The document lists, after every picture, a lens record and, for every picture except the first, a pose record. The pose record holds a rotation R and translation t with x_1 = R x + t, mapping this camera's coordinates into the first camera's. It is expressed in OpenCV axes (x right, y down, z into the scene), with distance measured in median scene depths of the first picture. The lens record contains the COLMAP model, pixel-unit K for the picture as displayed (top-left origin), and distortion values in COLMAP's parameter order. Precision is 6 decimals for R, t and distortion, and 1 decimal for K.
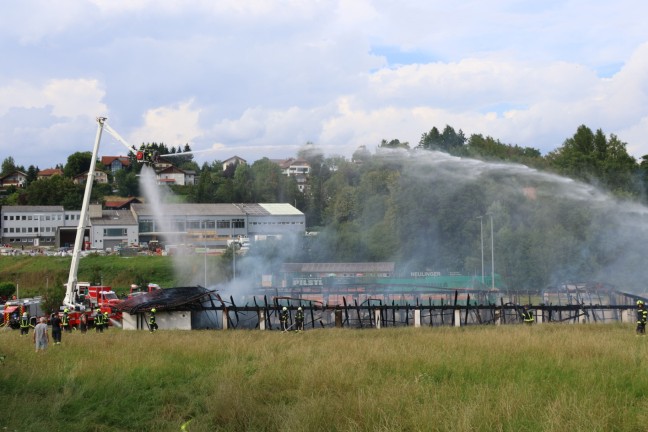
lens RADIAL K [[733.9, 0, 324.0], [0, 733.9, 216.0], [0, 0, 1]] dist [0.012376, 0.001229]
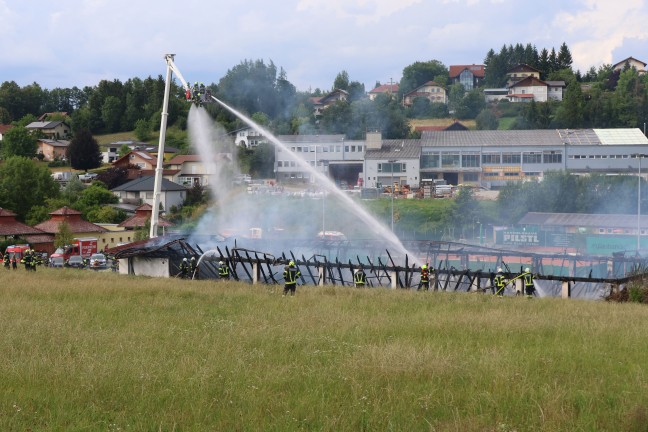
lens RADIAL K [[1033.5, 0, 324.0], [0, 1033.5, 216.0], [0, 0, 1]] dist [0.007303, -0.017142]
pose [[0.877698, 0.030986, -0.478211, 0.188116], [0.004678, 0.997306, 0.073206, -0.008045], [0.479191, -0.066490, 0.875189, -0.032659]]
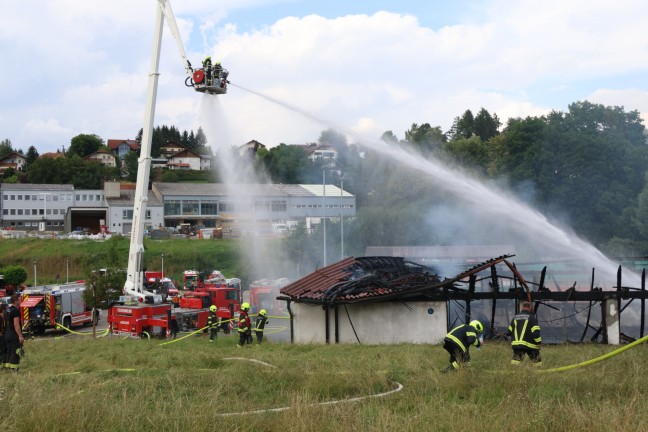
lens RADIAL K [[733.9, 0, 324.0], [0, 733.9, 216.0], [0, 0, 1]] dist [0.012376, 0.001229]
pose [[0.999963, 0.002415, 0.008223, -0.073971], [-0.002427, 0.999996, 0.001423, 0.021396], [-0.008220, -0.001443, 0.999965, 0.152490]]
